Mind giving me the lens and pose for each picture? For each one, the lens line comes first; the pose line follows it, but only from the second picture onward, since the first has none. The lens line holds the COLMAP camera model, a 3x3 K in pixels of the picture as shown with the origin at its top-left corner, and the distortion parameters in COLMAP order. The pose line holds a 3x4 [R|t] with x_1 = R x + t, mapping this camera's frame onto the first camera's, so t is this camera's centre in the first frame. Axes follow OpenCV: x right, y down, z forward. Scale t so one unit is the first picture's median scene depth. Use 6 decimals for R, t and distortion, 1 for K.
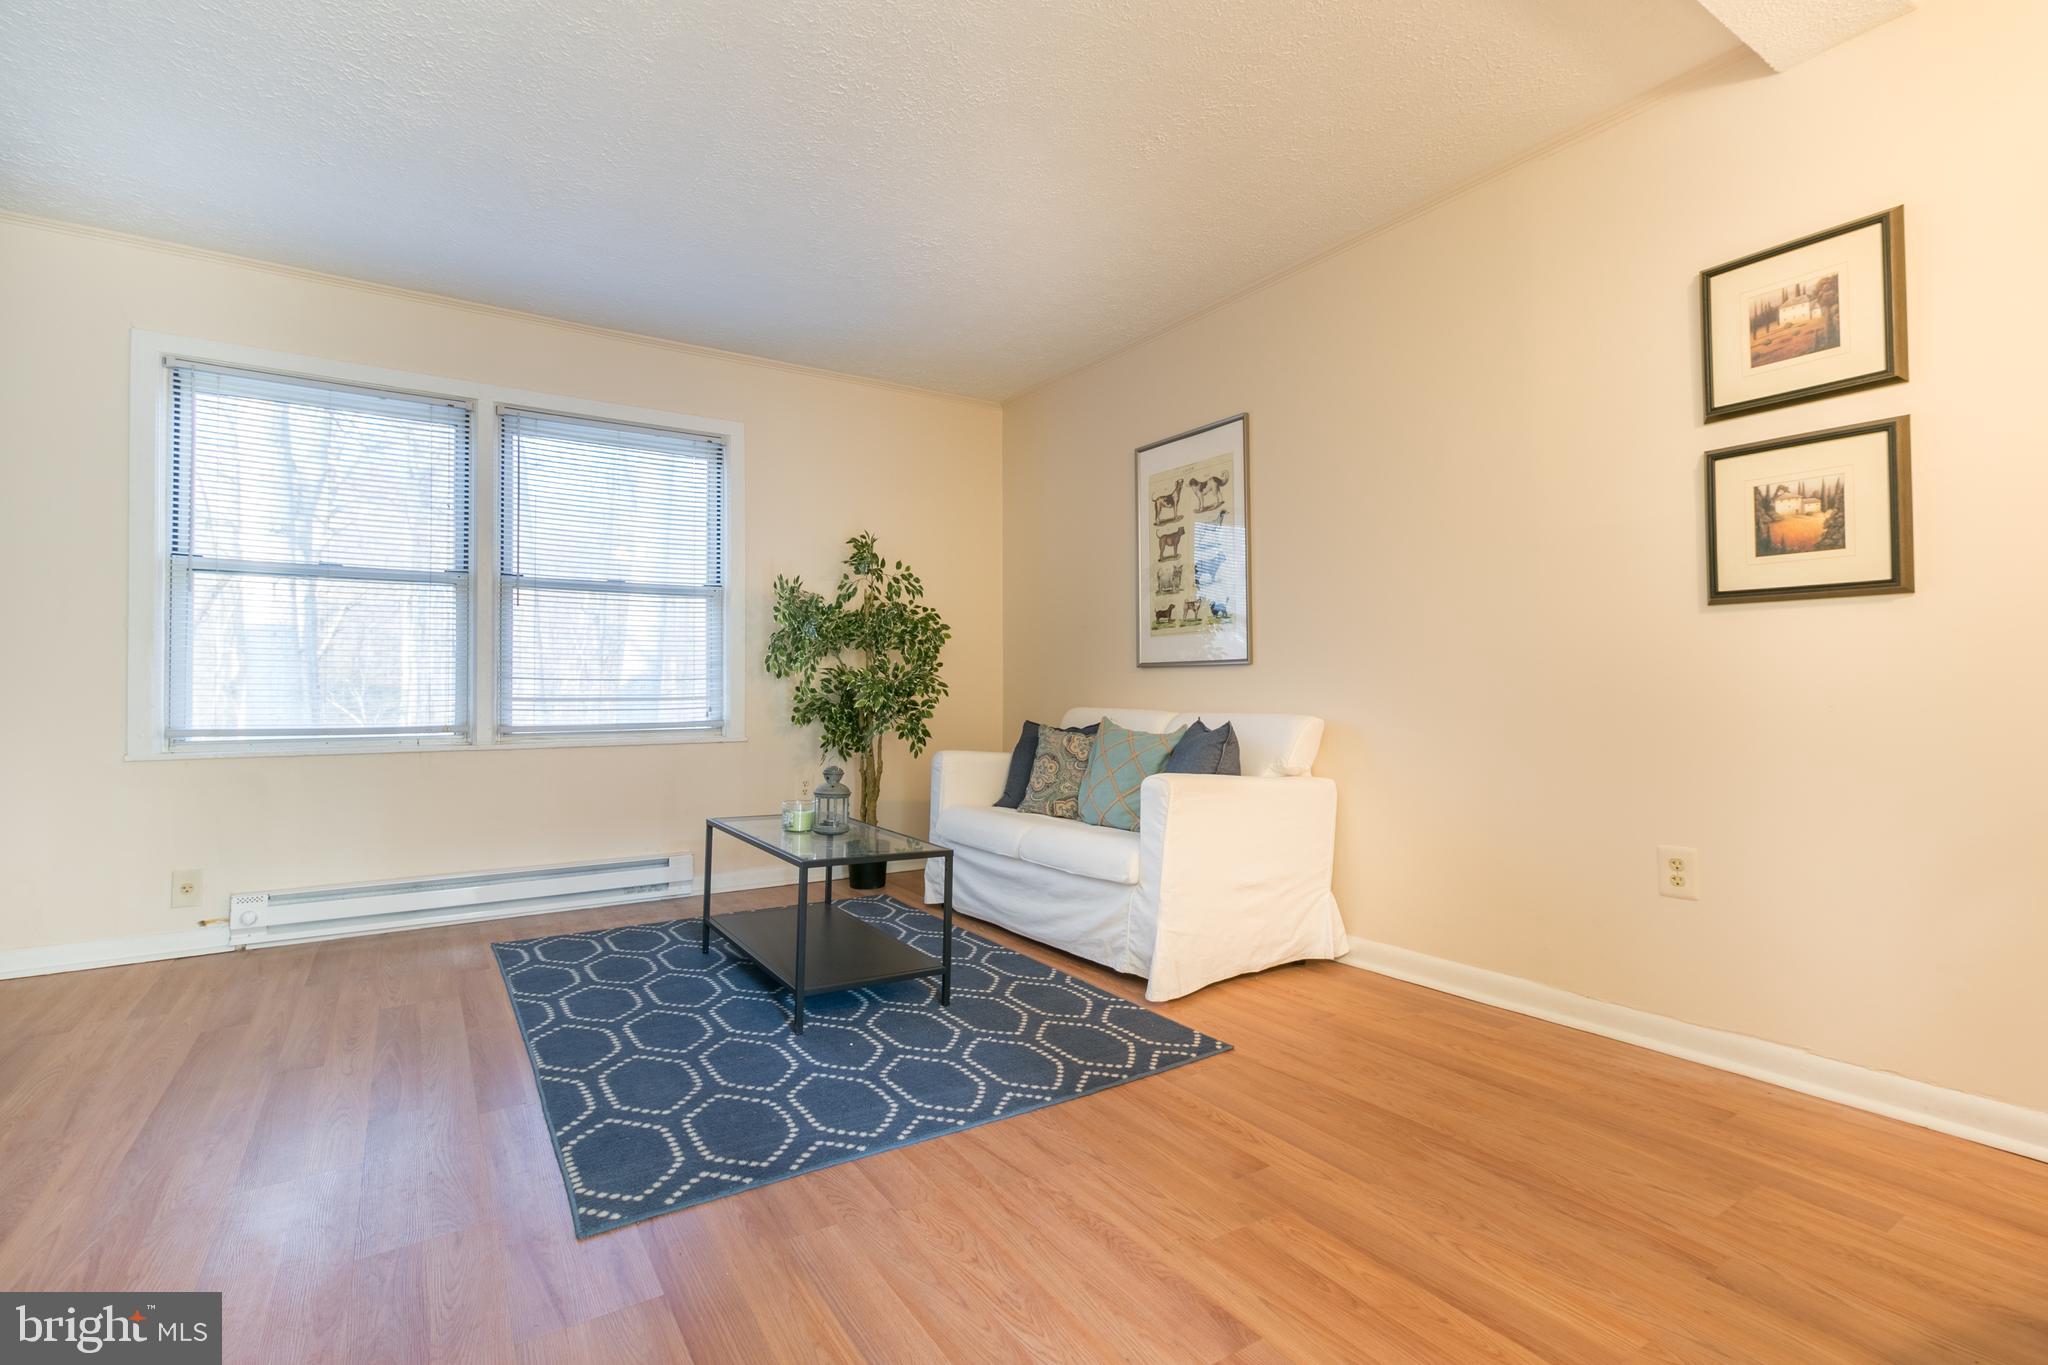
lens RADIAL K [[942.5, 0, 1015.2], [0, 942.5, 678.9], [0, 0, 1]] dist [-0.000461, -0.001401]
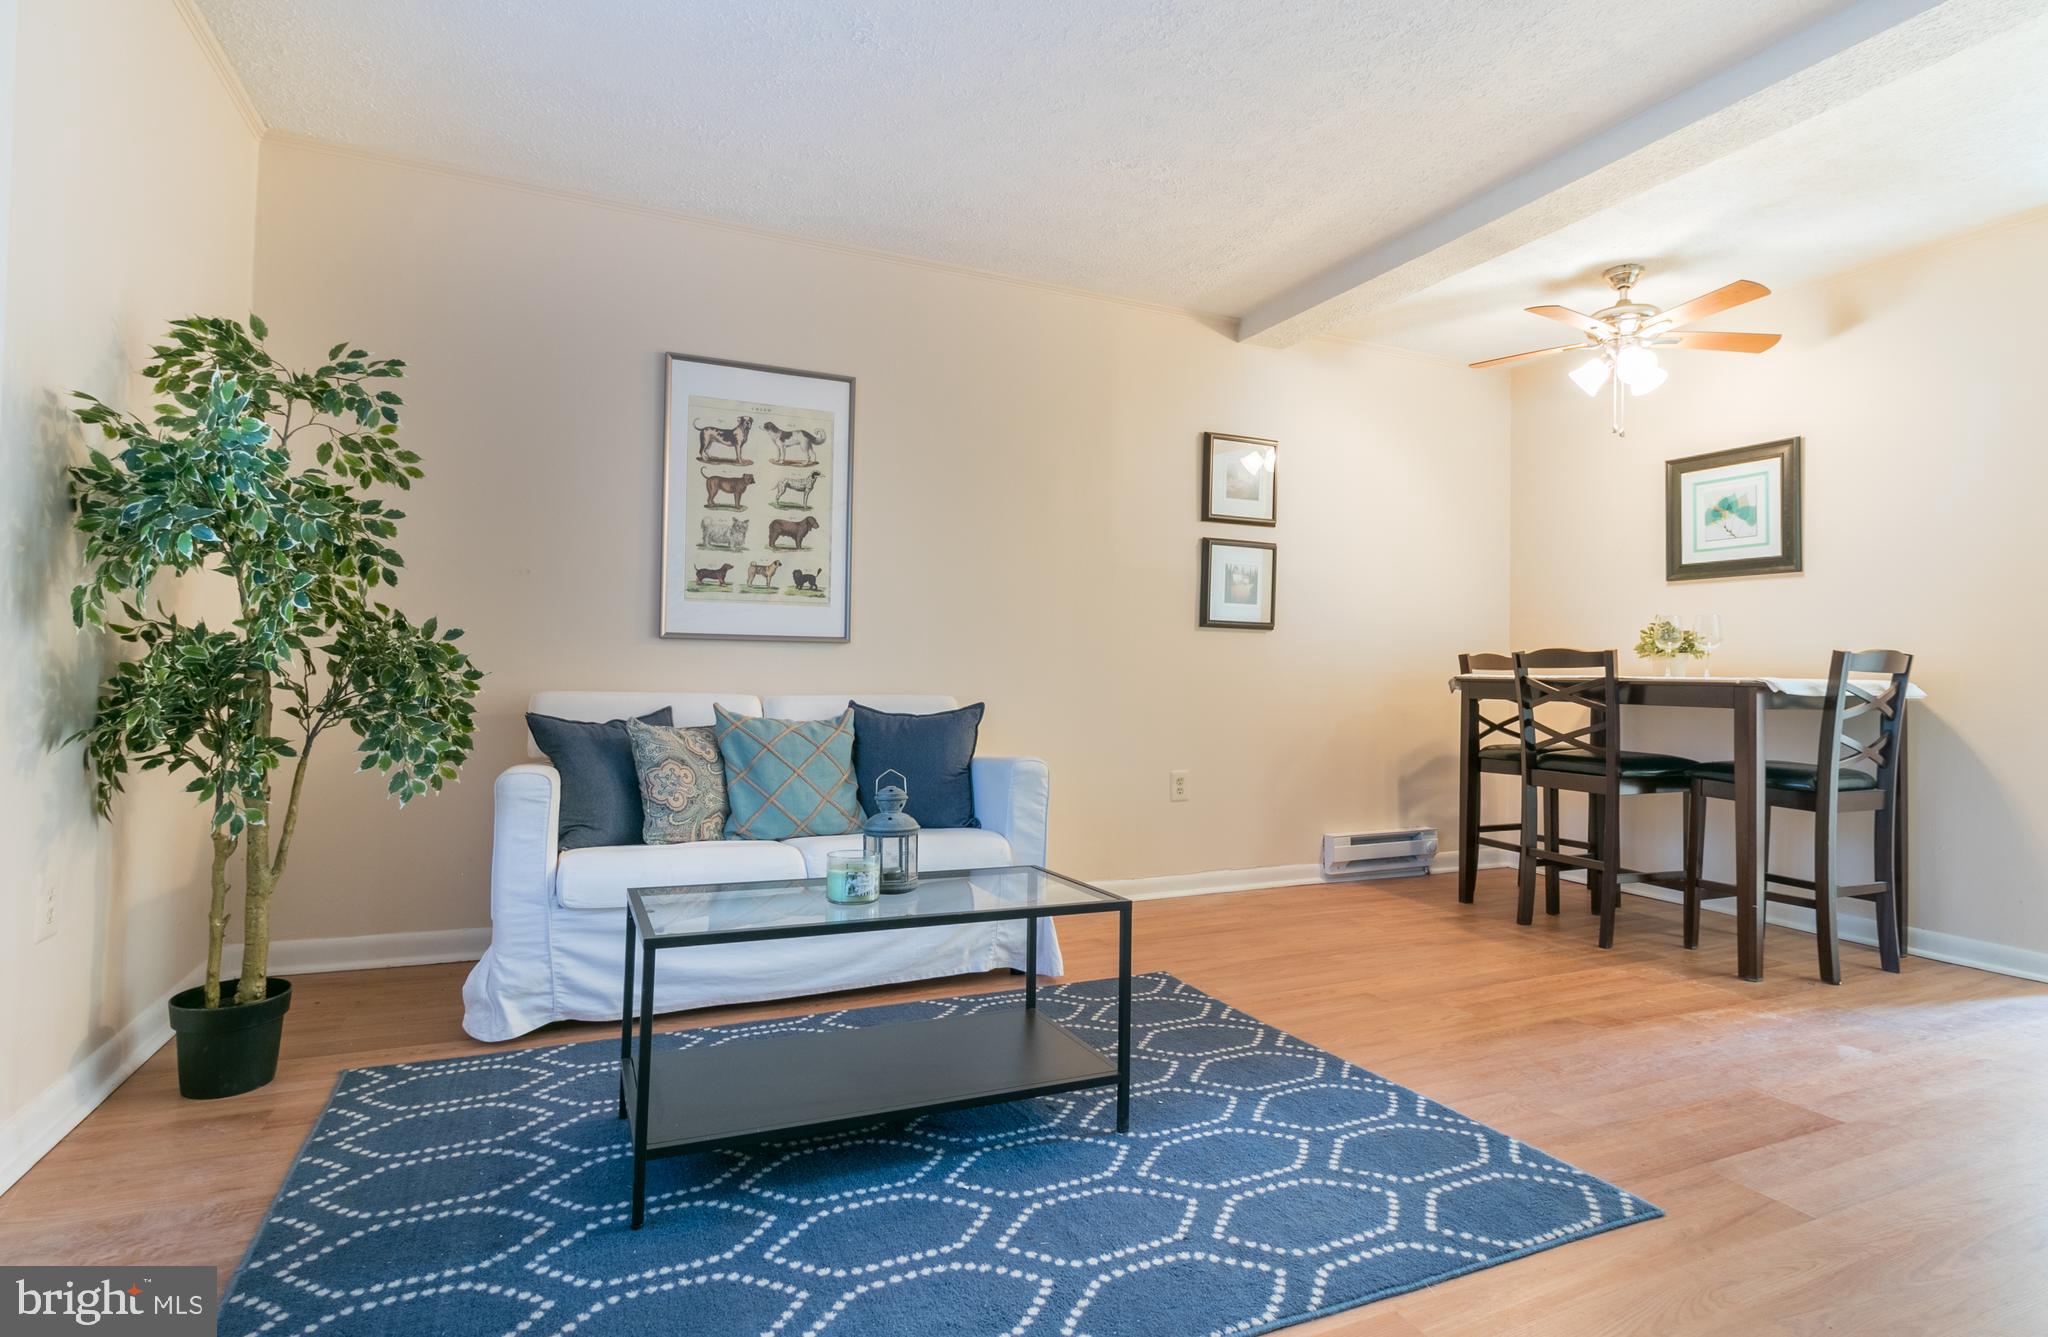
lens RADIAL K [[1002.8, 0, 1024.0], [0, 1002.8, 668.5], [0, 0, 1]] dist [-0.002888, -0.000500]
pose [[0.152509, 0.005380, 0.988288, -0.856657], [-0.028650, 0.999589, -0.001020, 0.006789], [-0.987887, -0.028159, 0.152600, 0.795812]]
